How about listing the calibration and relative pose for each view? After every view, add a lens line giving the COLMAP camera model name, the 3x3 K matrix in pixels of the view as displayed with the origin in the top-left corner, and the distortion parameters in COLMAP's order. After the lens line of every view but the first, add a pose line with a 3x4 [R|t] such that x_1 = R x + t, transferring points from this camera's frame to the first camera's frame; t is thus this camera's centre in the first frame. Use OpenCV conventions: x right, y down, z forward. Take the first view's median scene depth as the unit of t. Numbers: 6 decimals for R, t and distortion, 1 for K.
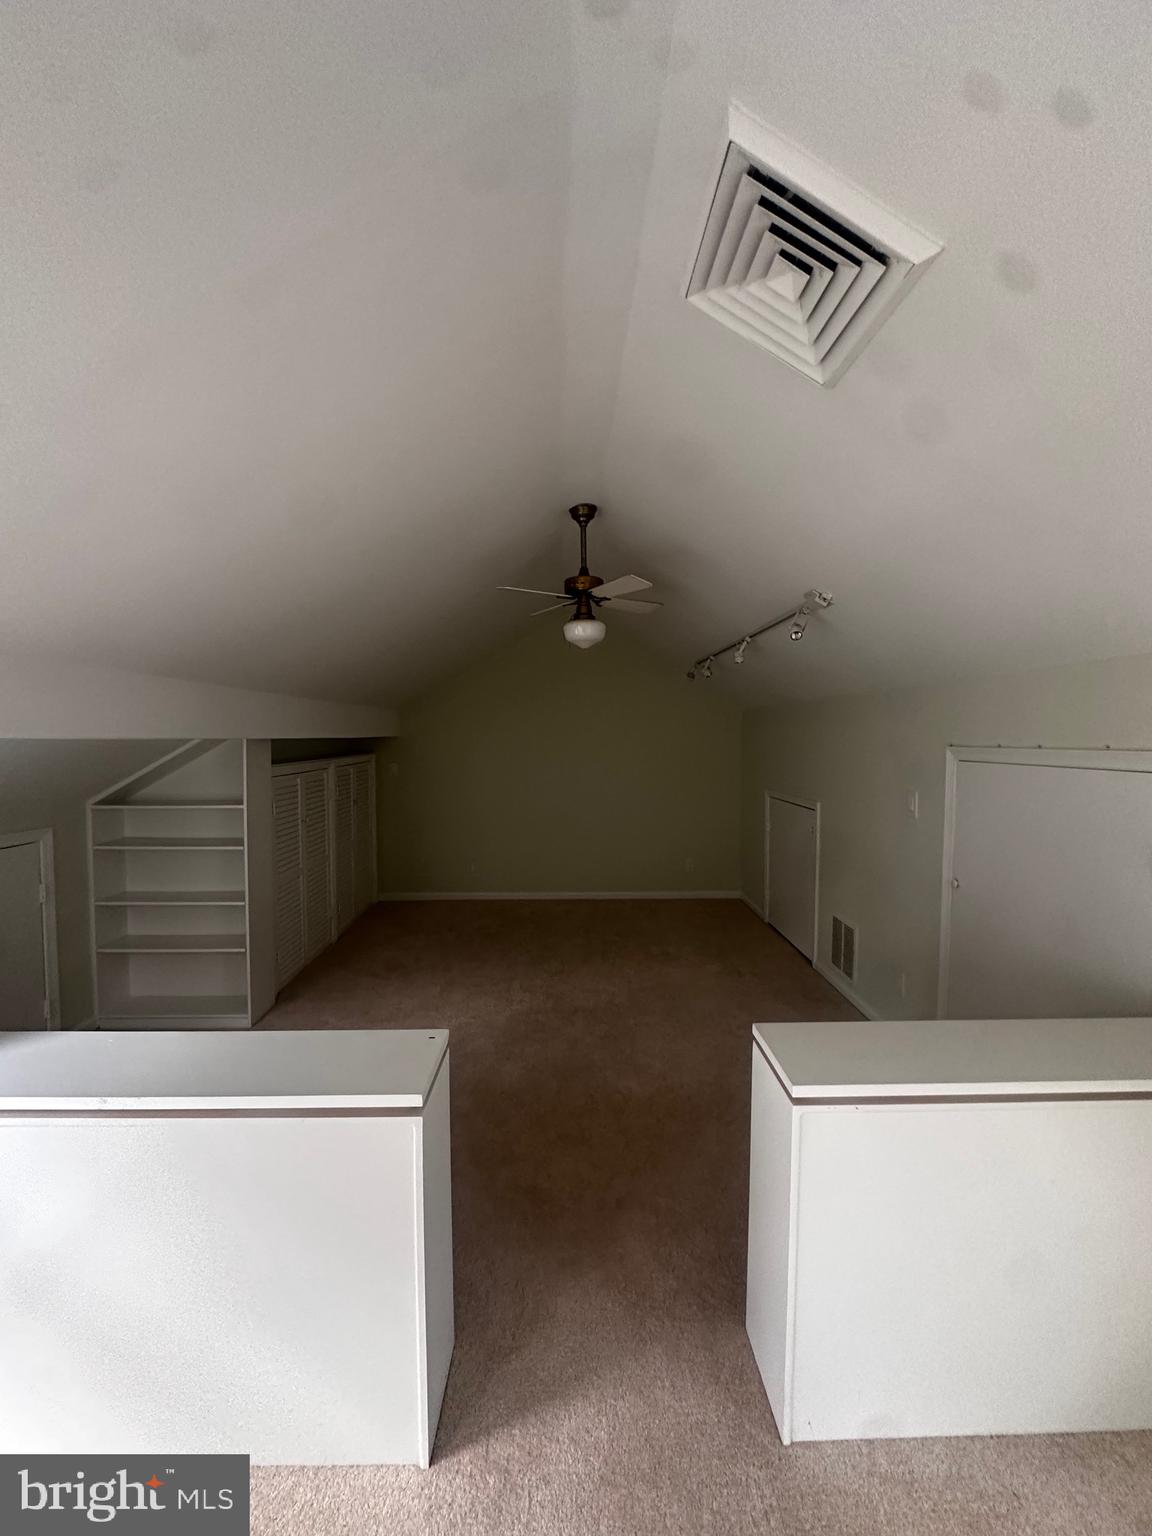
lens RADIAL K [[613.3, 0, 577.6], [0, 613.3, 766.9], [0, 0, 1]] dist [-0.003136, -0.000067]
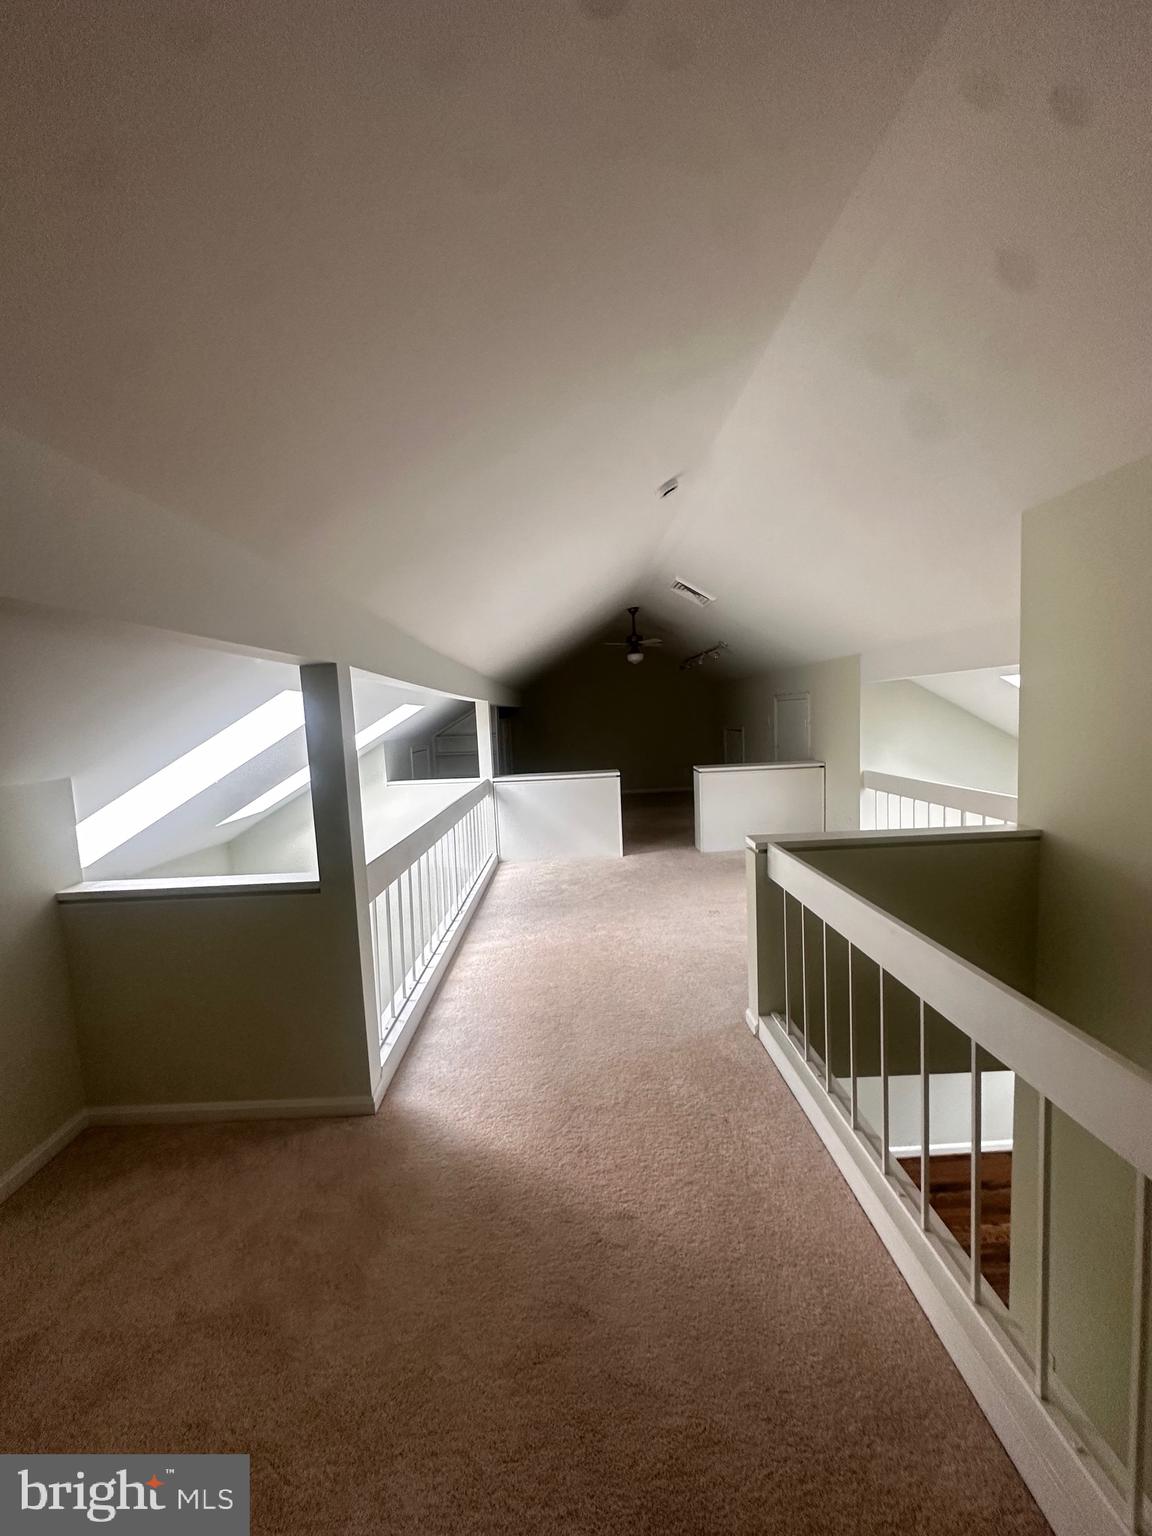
lens RADIAL K [[613.3, 0, 577.6], [0, 613.3, 766.9], [0, 0, 1]] dist [-0.003136, -0.000067]
pose [[0.998680, -0.048501, -0.016889, -0.193189], [0.049112, 0.998075, 0.037868, 0.114247], [0.015020, -0.038648, 0.999140, -1.445809]]
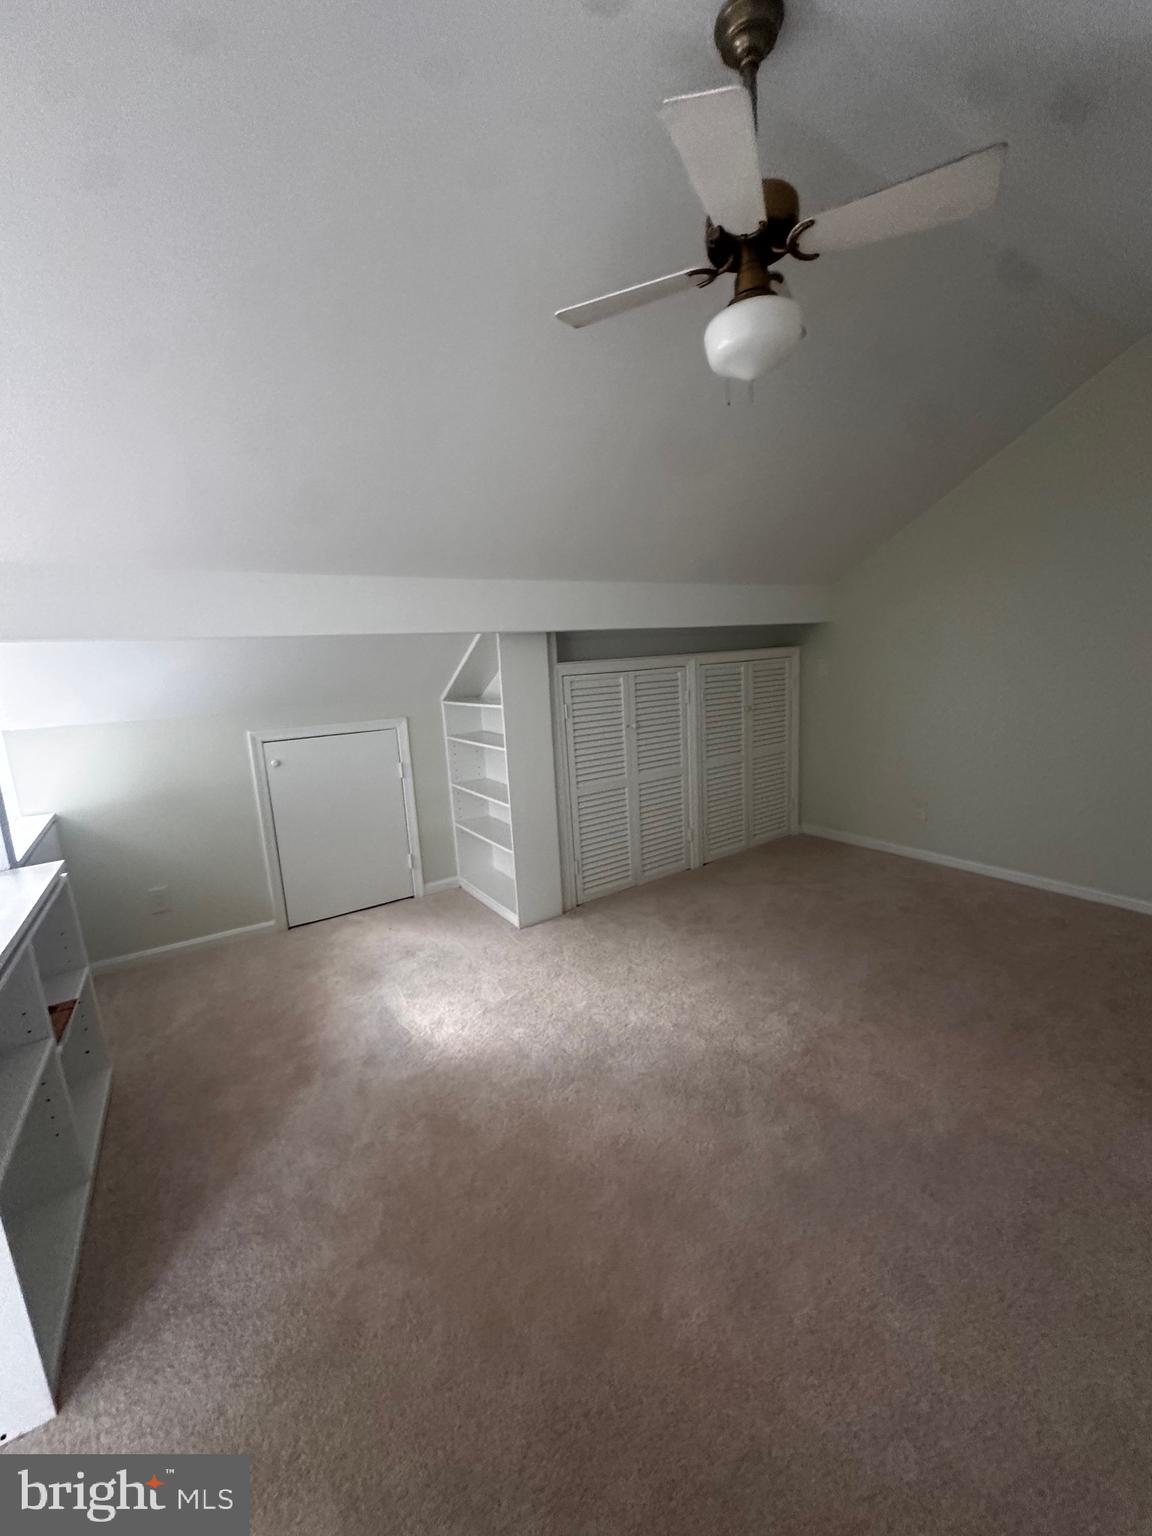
lens RADIAL K [[615.3, 0, 584.5], [0, 615.3, 762.6], [0, 0, 1]] dist [-0.001321, -0.000097]
pose [[0.536263, 0.110040, -0.836847, 0.334538], [0.011976, 0.990374, 0.137902, 0.021592], [0.843966, -0.083974, 0.529783, 0.595331]]
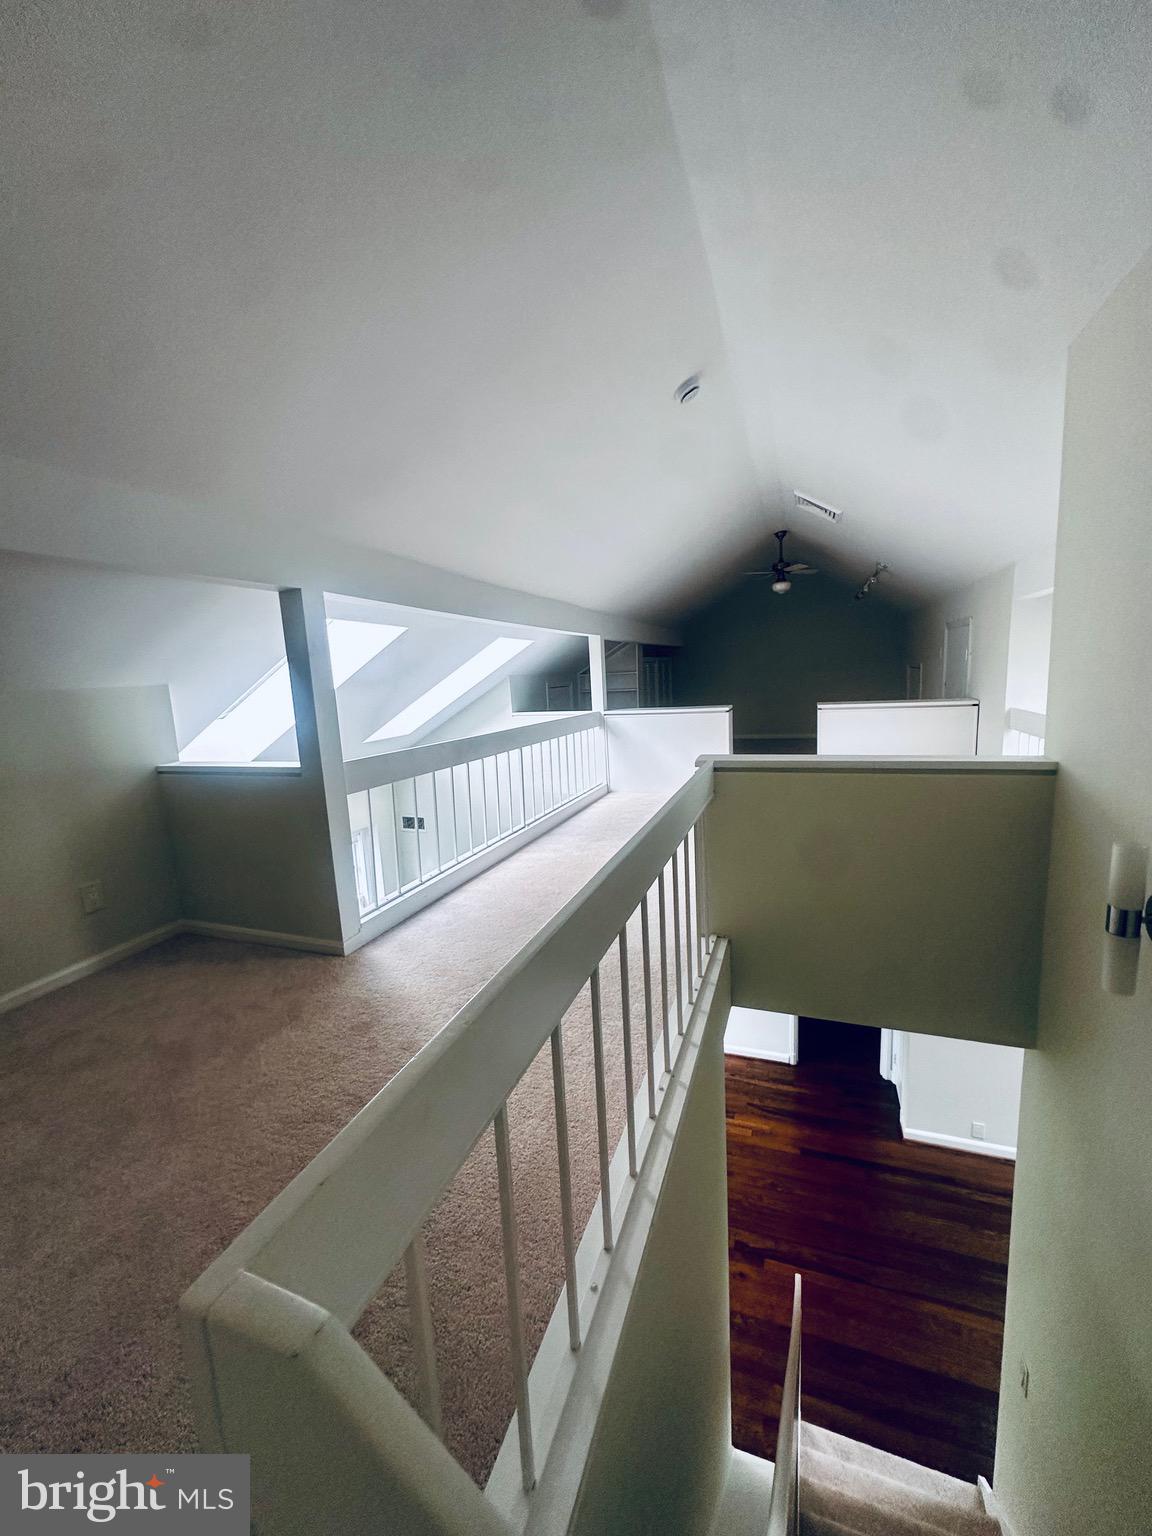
lens RADIAL K [[613.3, 0, 577.6], [0, 613.3, 766.9], [0, 0, 1]] dist [-0.003136, -0.000067]
pose [[0.926318, 0.004796, -0.376712, 0.162789], [0.037666, 0.993730, 0.105271, 0.174398], [0.374855, -0.111704, 0.920329, -1.416360]]
